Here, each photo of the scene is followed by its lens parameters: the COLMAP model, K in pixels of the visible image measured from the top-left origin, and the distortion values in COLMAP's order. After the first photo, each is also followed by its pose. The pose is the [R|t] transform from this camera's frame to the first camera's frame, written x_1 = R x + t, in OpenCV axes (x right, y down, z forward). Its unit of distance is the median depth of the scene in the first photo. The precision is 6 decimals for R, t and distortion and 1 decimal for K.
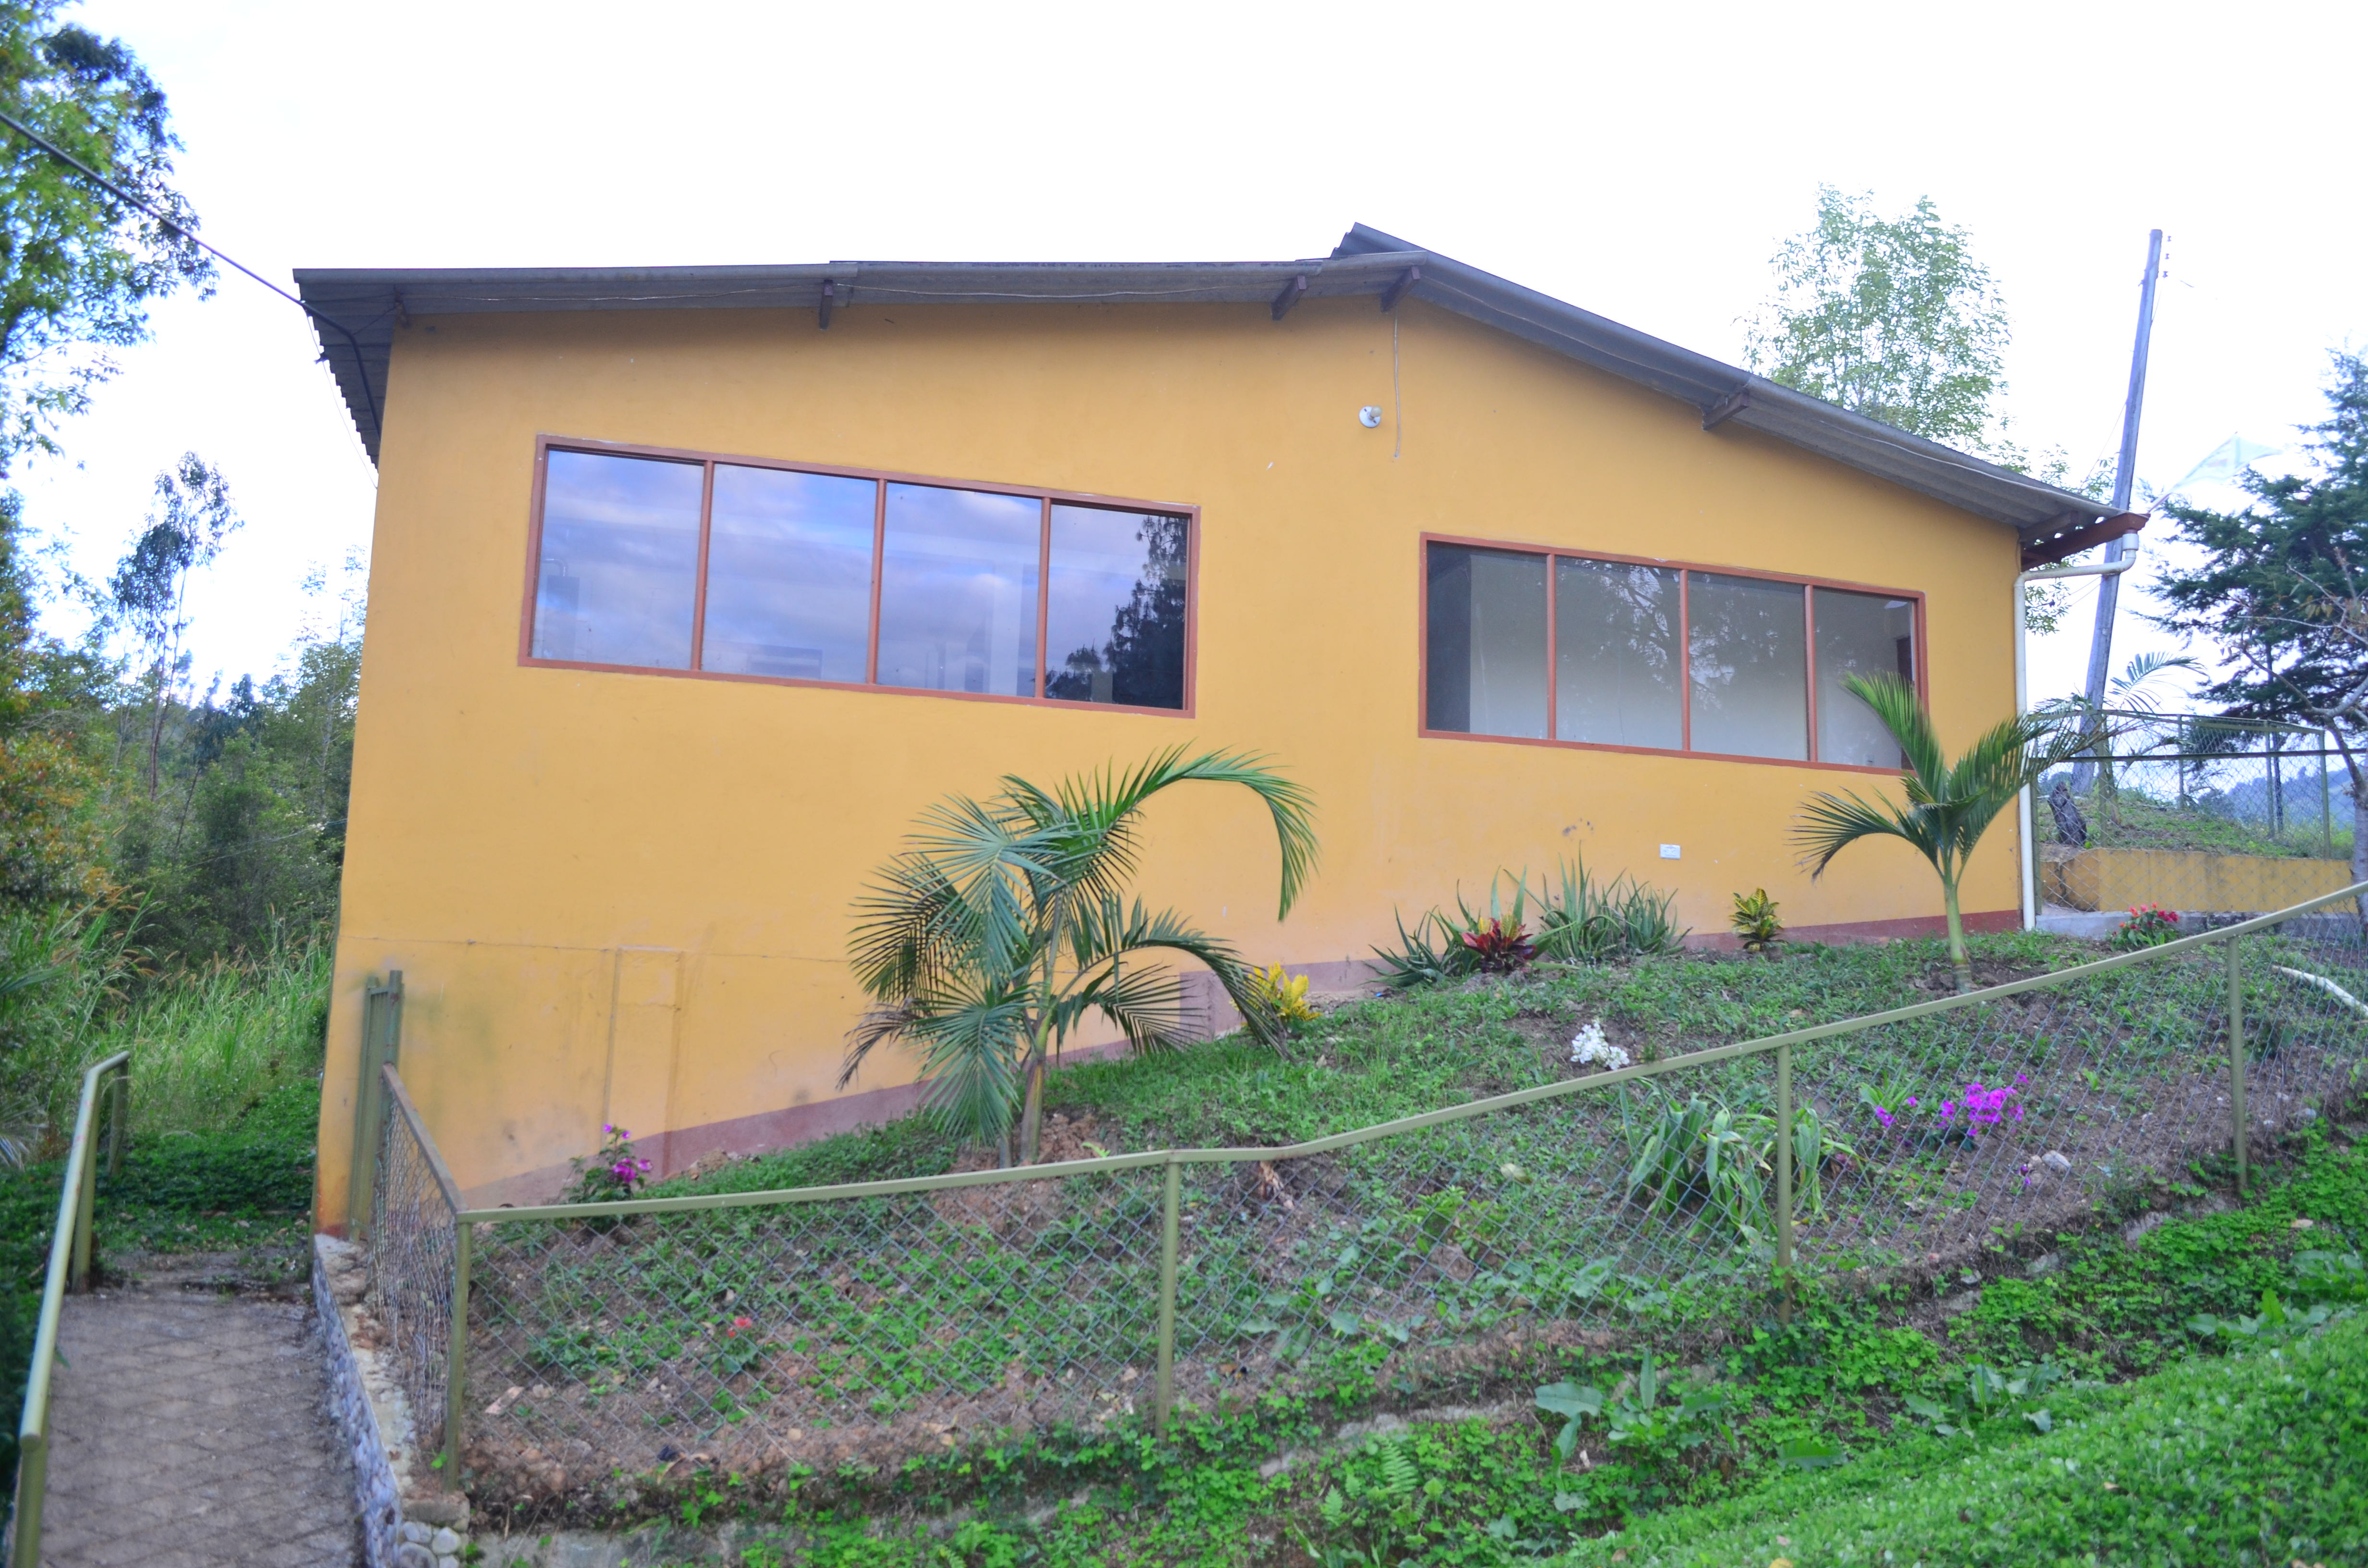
lens RADIAL K [[1906.4, 0, 1184.0], [0, 1906.4, 784.0], [0, 0, 1]] dist [-0.076385, 0.003970]
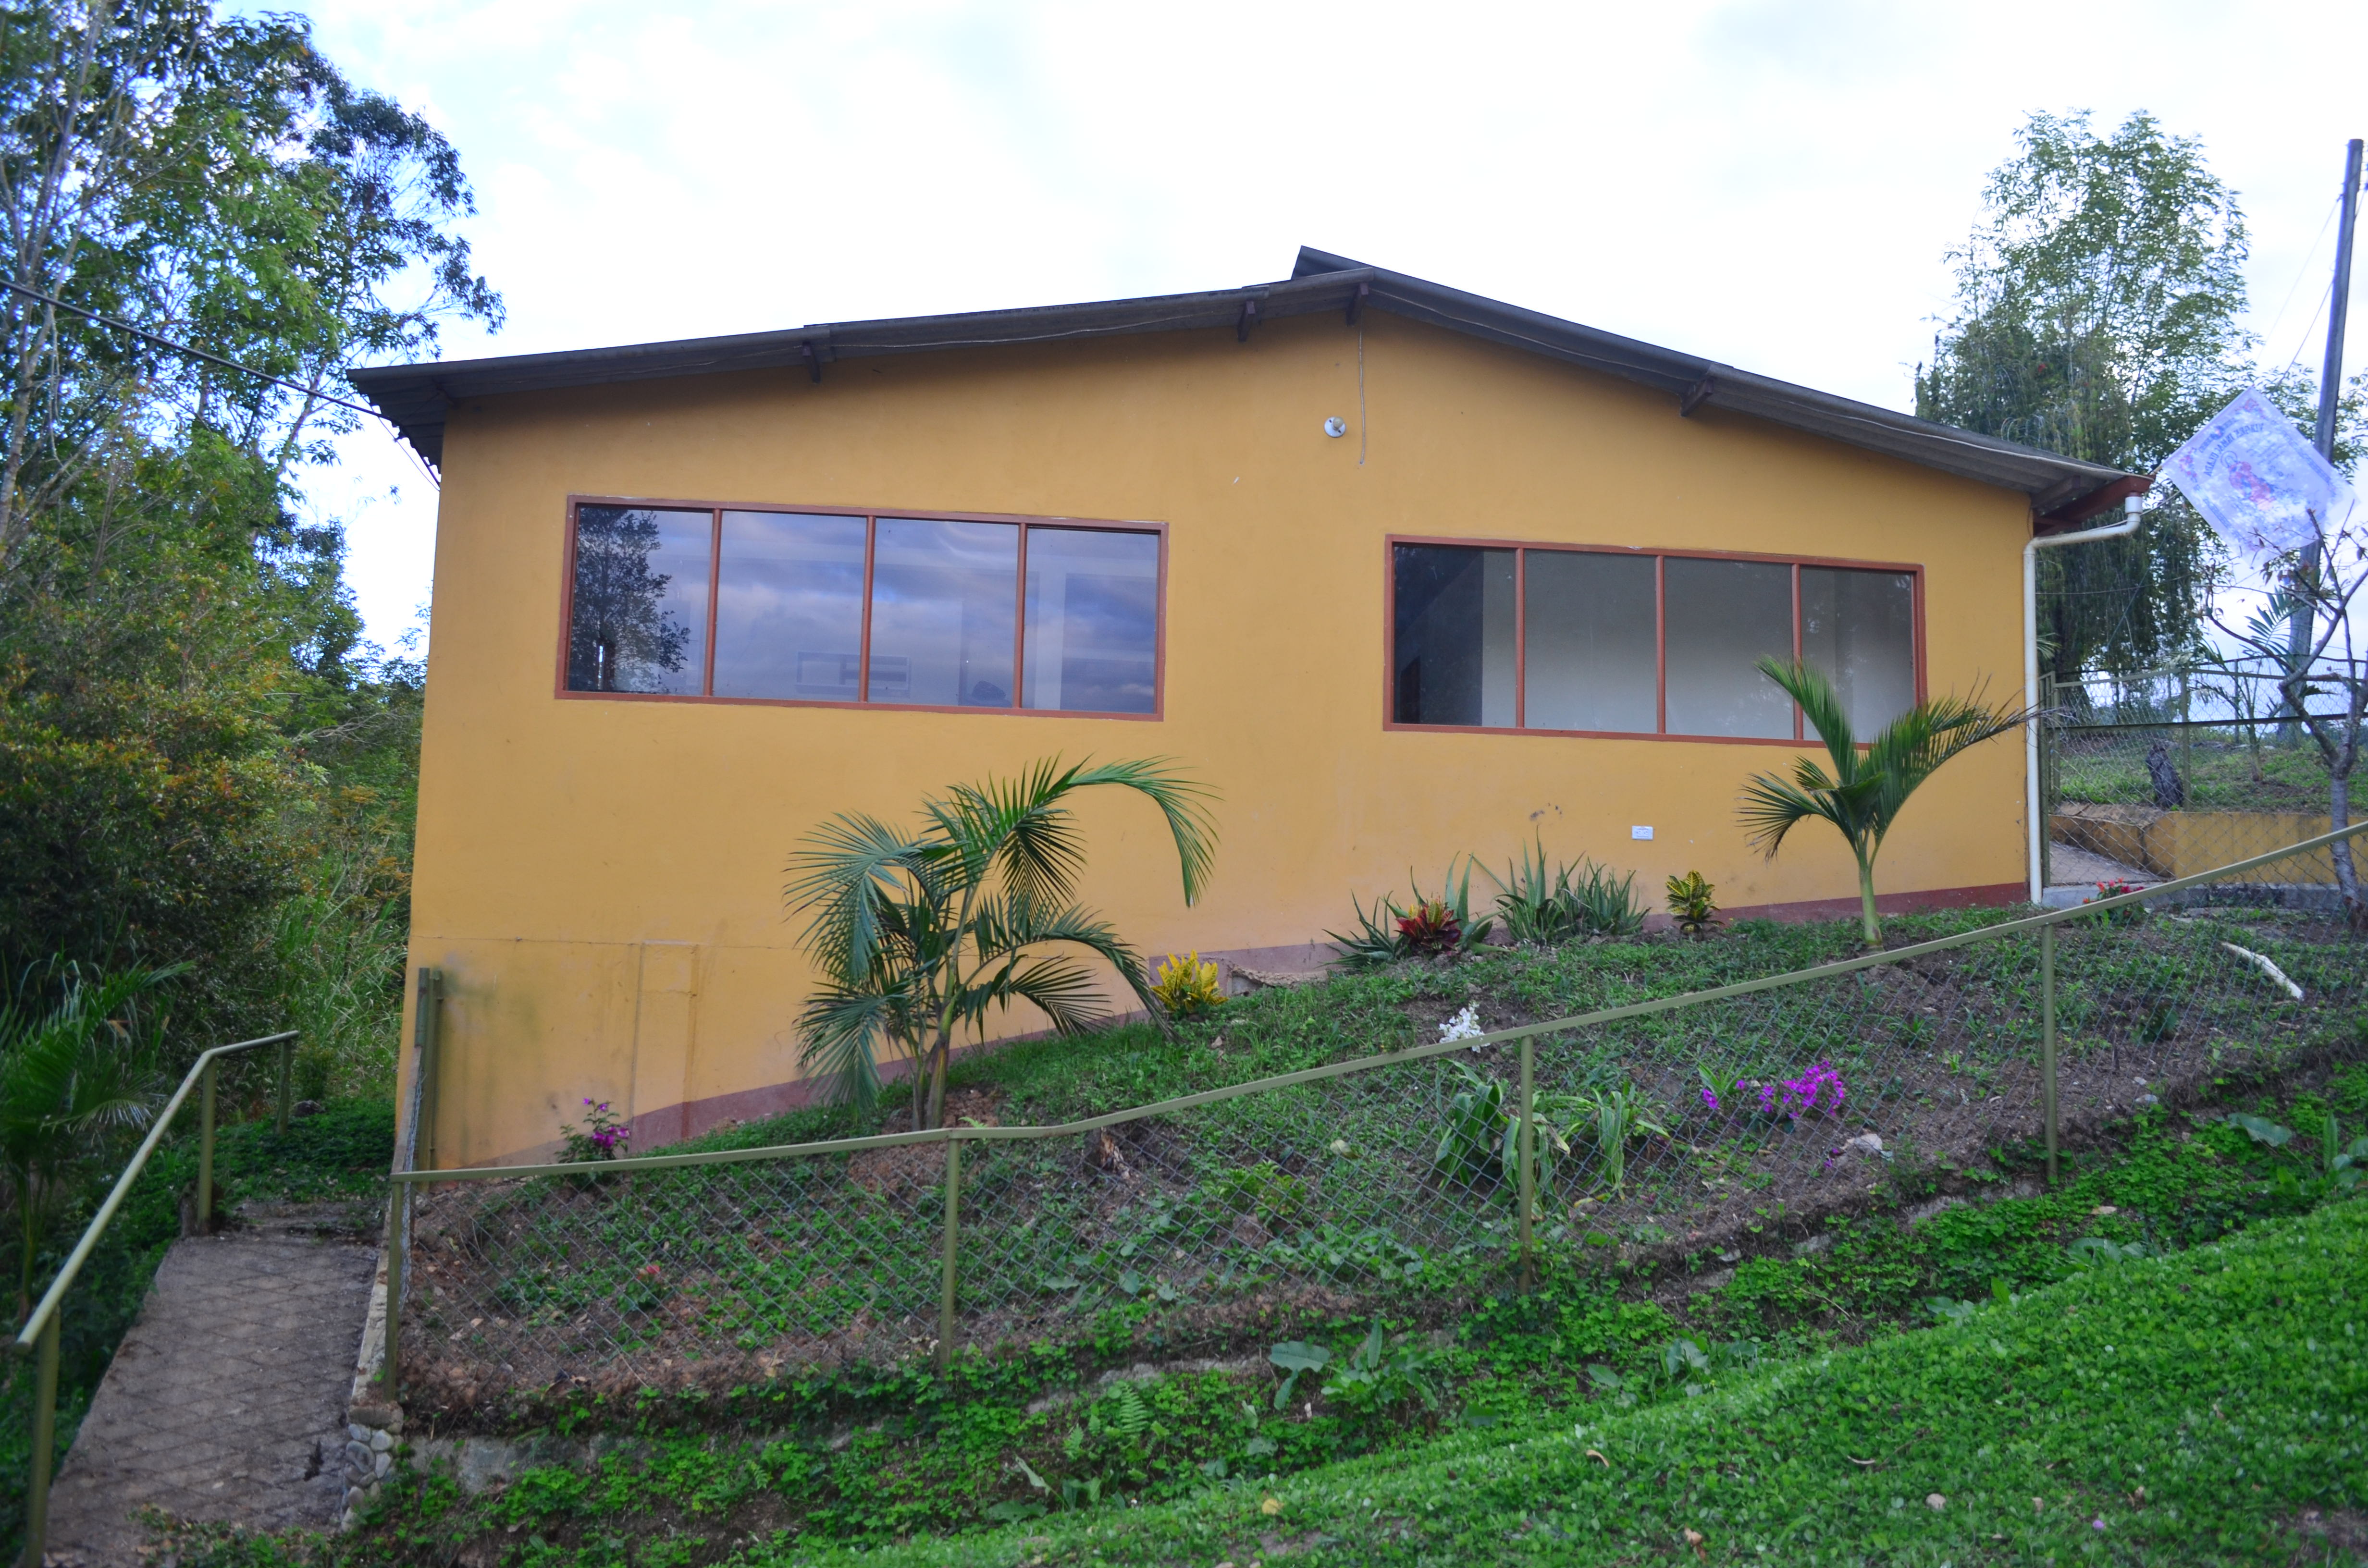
lens RADIAL K [[1906.4, 0, 1184.0], [0, 1906.4, 784.0], [0, 0, 1]] dist [-0.076385, 0.003970]
pose [[0.982428, -0.025708, -0.184863, 0.314967], [0.030159, 0.999318, 0.021303, -0.031390], [0.184189, -0.026504, 0.982533, -0.085209]]
